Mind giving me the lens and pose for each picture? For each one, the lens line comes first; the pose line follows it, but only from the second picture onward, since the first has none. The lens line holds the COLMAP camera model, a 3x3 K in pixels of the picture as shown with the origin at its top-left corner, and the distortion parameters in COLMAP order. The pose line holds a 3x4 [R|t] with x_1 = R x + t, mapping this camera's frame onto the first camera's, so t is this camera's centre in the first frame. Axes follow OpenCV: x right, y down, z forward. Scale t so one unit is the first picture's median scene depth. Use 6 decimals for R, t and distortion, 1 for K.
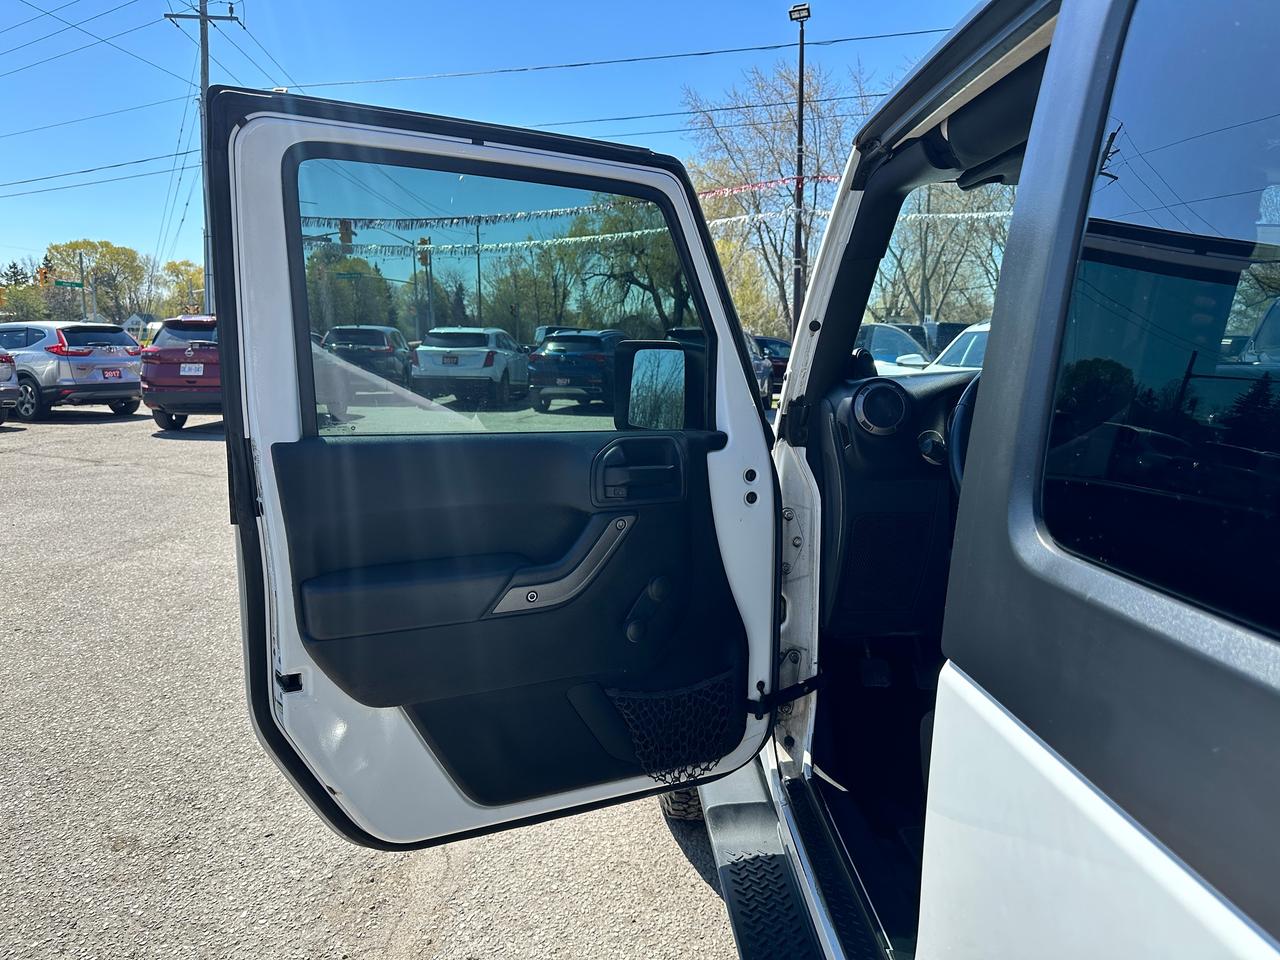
lens RADIAL K [[918.5, 0, 646.6], [0, 918.5, 478.7], [0, 0, 1]] dist [-0.008290, -0.001791]
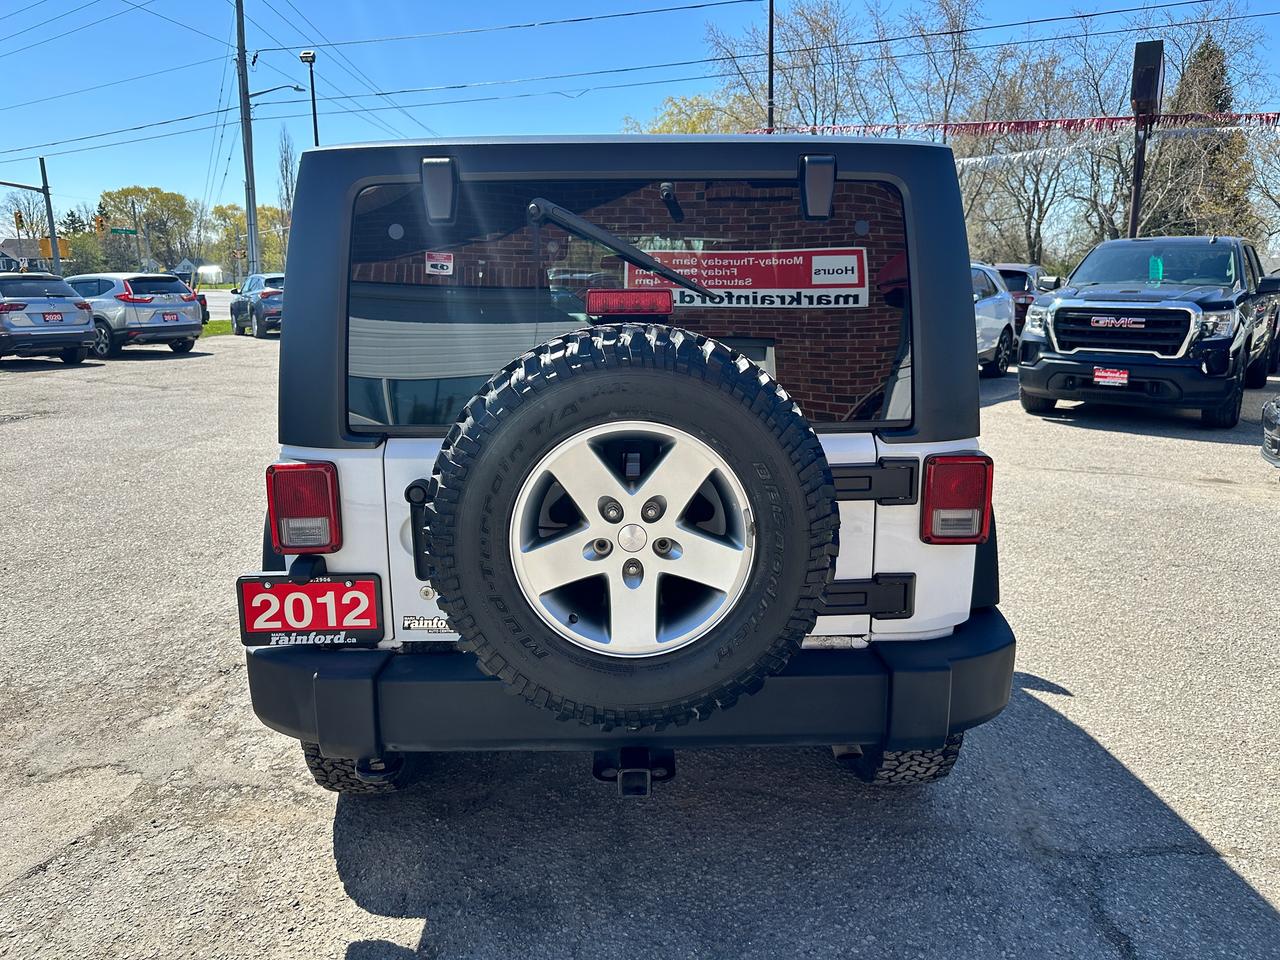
lens RADIAL K [[918.5, 0, 641.0], [0, 918.5, 478.6], [0, 0, 1]] dist [-0.008290, -0.001791]
pose [[0.998467, -0.003424, -0.055242, 0.079298], [0.007132, 0.997722, 0.067075, 0.016472], [0.054886, -0.067366, 0.996218, -0.144558]]
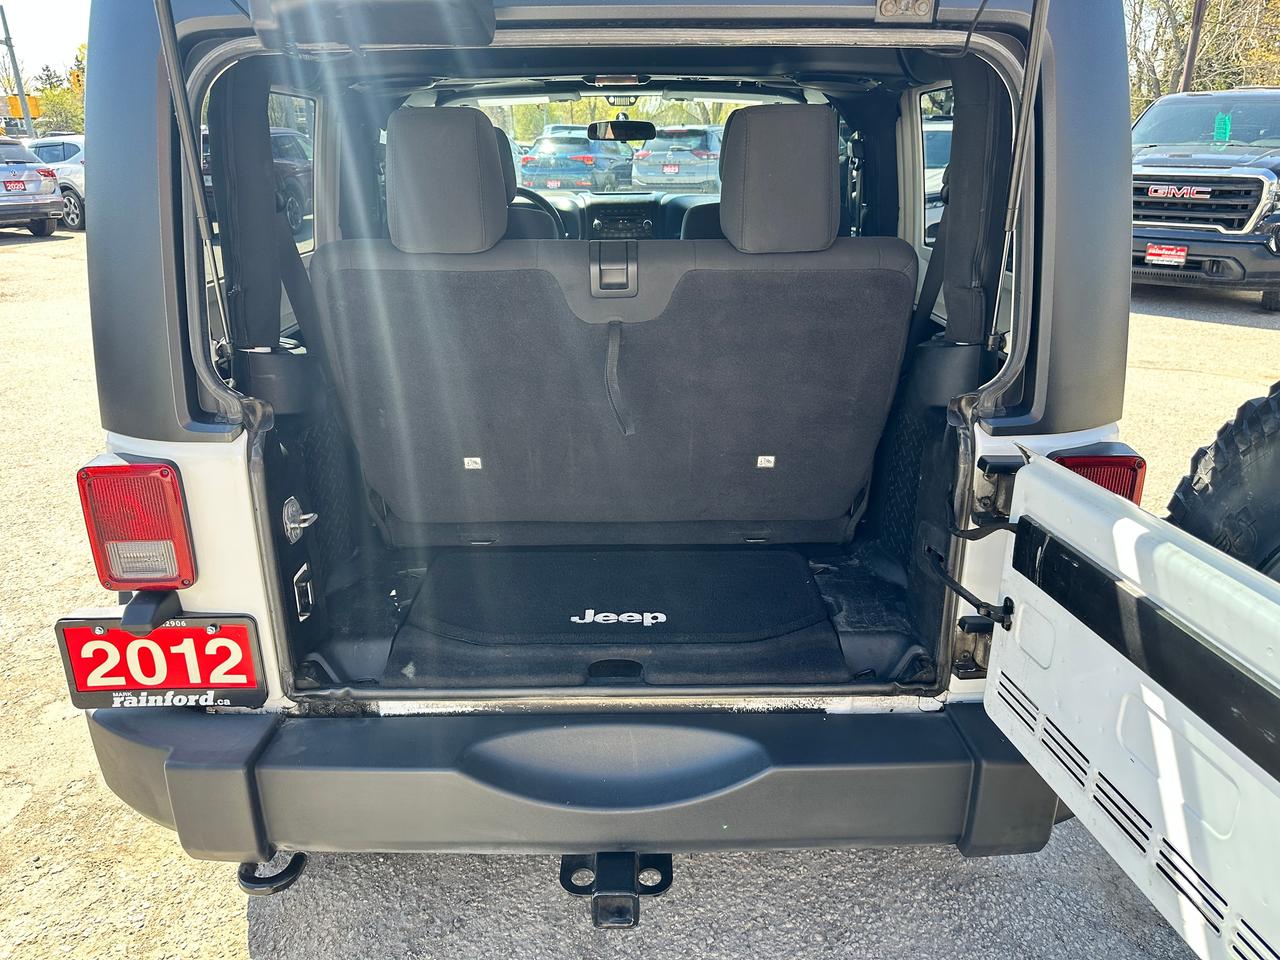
lens RADIAL K [[918.5, 0, 634.8], [0, 918.5, 483.4], [0, 0, 1]] dist [-0.008290, -0.001791]
pose [[0.997652, 0.005018, -0.068300, 0.079295], [0.009719, 0.976843, 0.213736, 0.006604], [0.067791, -0.213898, 0.974501, -0.103562]]
